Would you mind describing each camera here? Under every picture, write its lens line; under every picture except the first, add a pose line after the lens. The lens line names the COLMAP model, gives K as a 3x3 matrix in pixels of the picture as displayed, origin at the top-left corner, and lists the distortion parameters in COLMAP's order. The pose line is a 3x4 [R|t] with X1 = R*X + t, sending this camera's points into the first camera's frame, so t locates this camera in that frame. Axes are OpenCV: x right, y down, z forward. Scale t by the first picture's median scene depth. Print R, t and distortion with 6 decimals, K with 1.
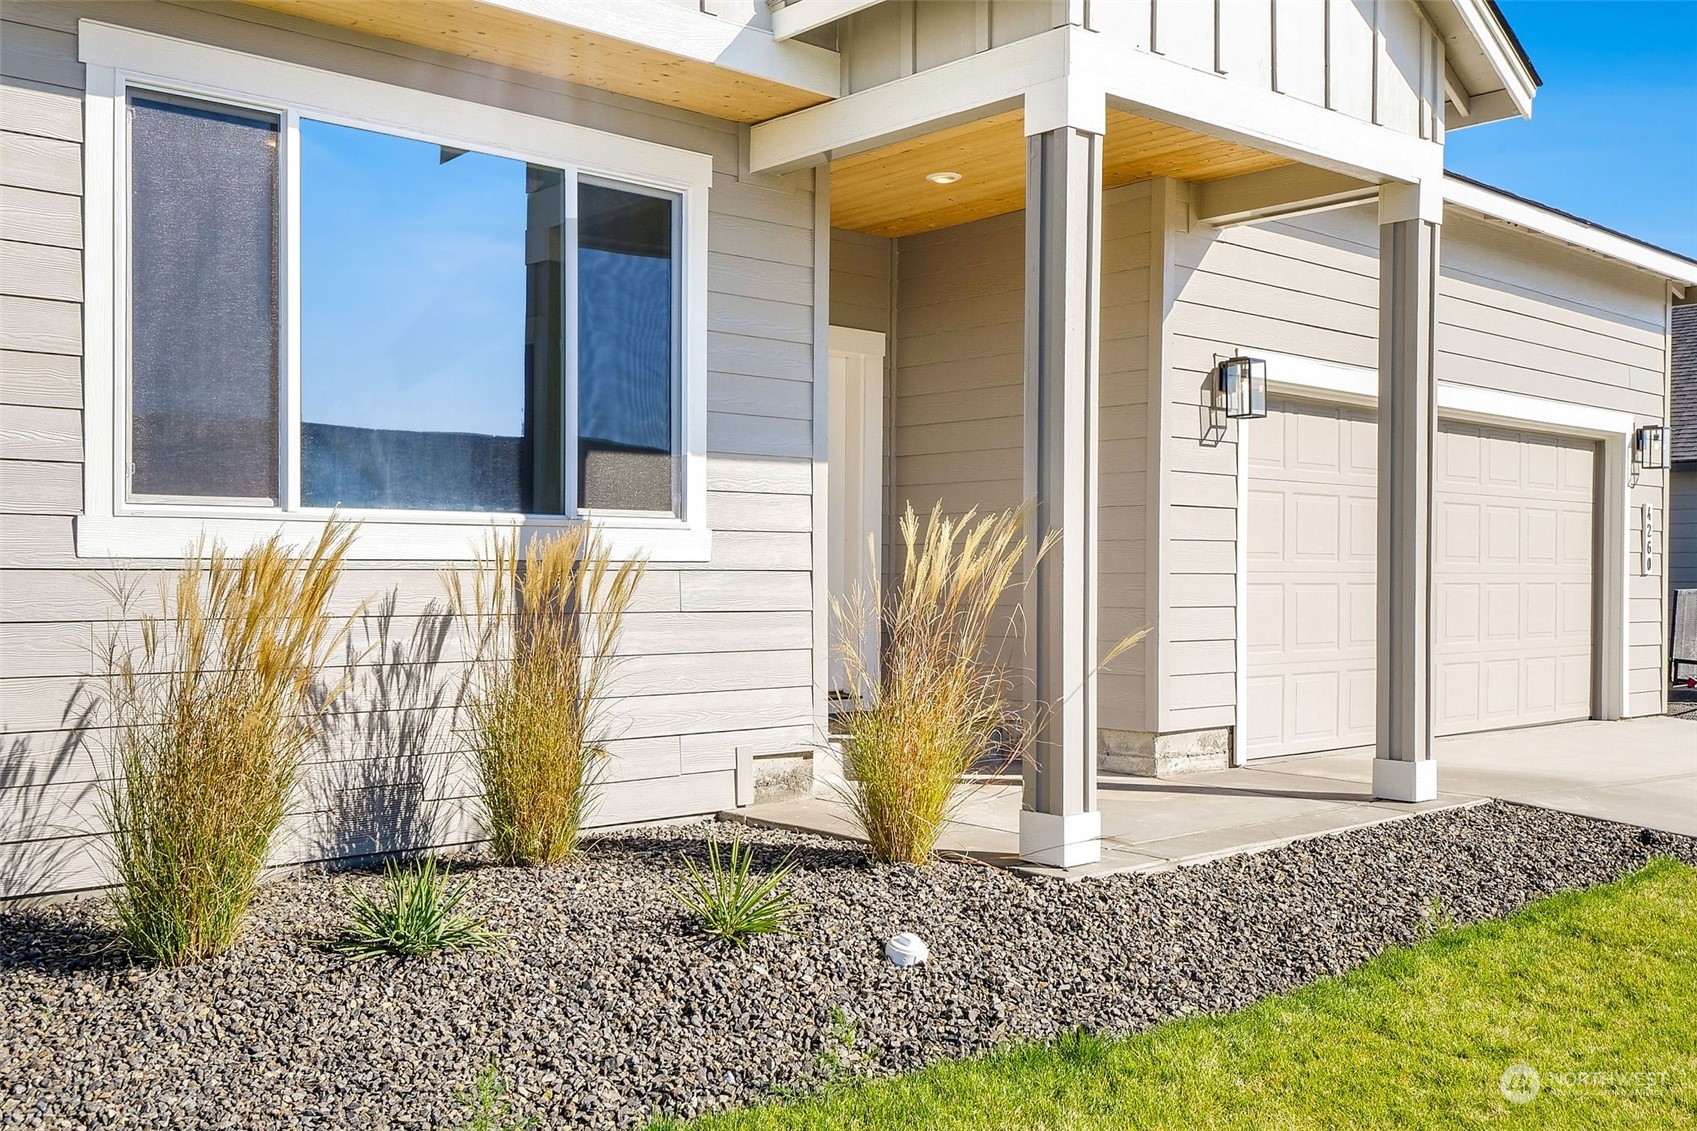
lens RADIAL K [[1649.0, 0, 931.7], [0, 1649.0, 564.6], [0, 0, 1]] dist [0.002397, 0.007793]
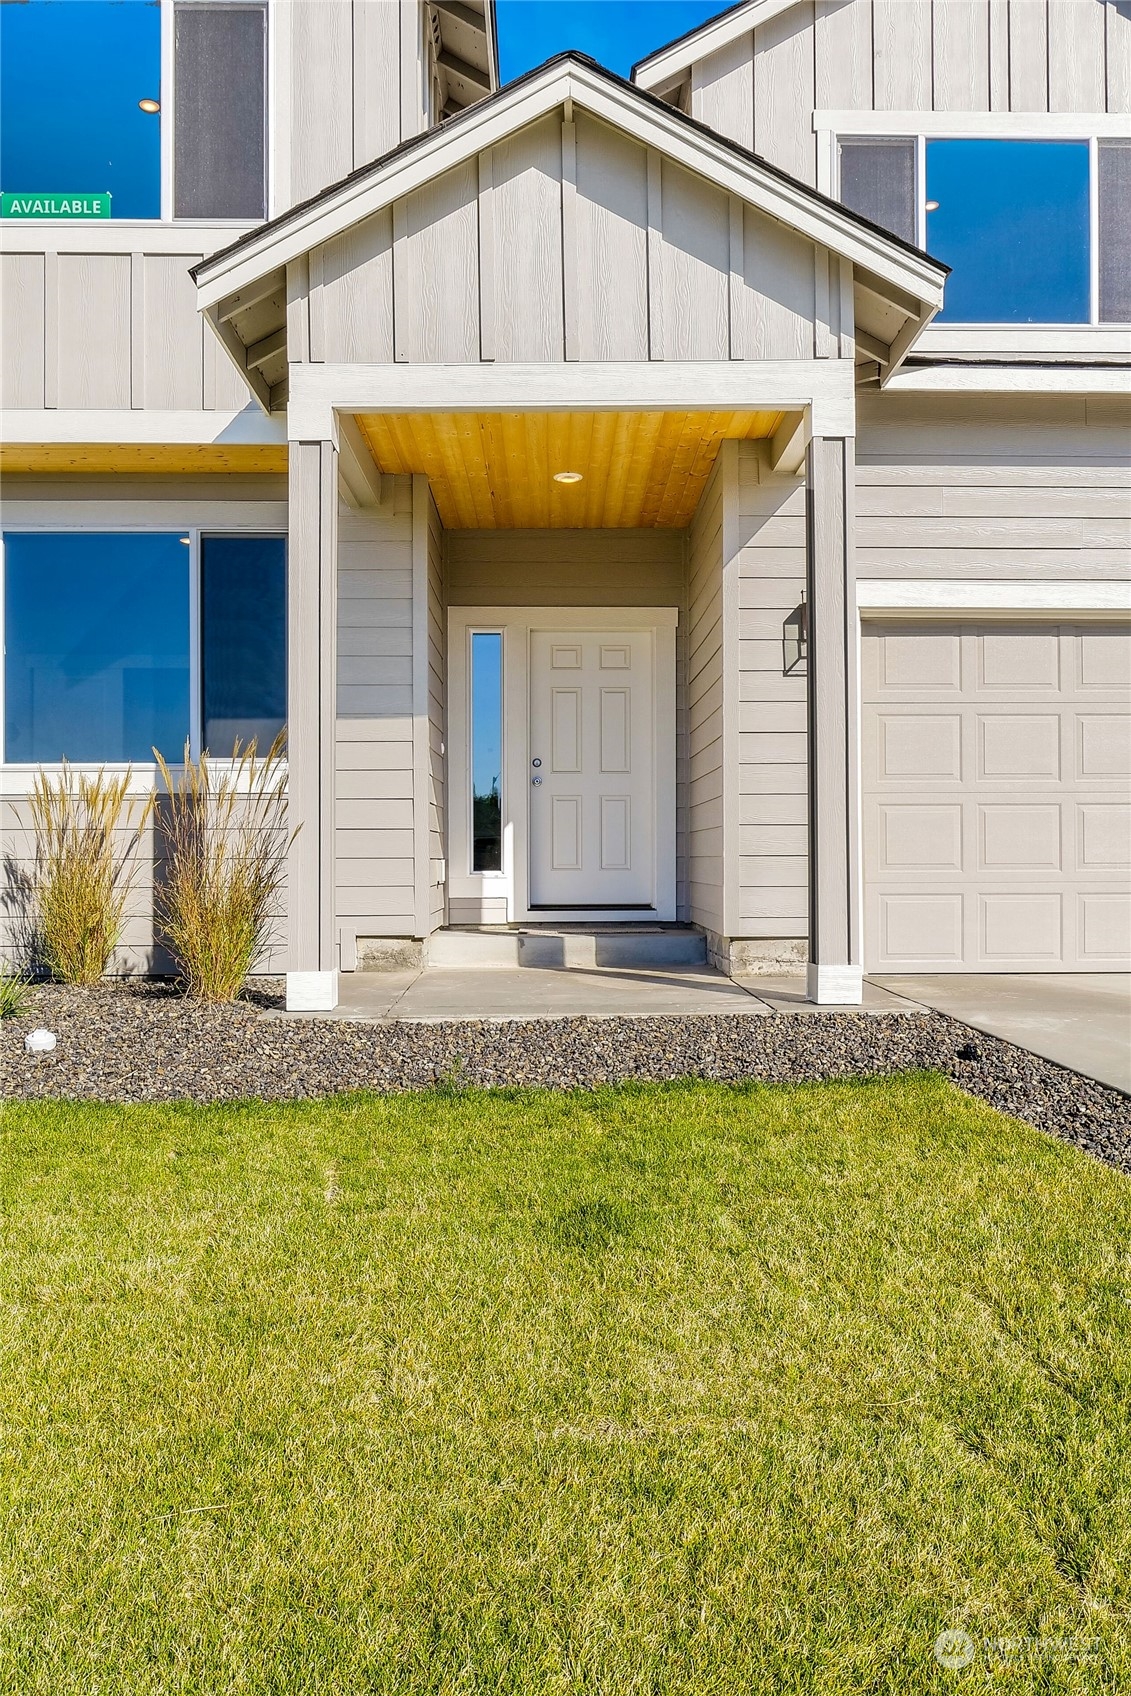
lens RADIAL K [[1394.4, 0, 565.5], [0, 1394.4, 848.0], [0, 0, 1]] dist [-0.044547, -0.003160]
pose [[0.752671, -0.014022, -0.658247, 0.776587], [0.012687, 0.999896, -0.006793, 0.053884], [0.658274, -0.003239, 0.752771, 0.251928]]
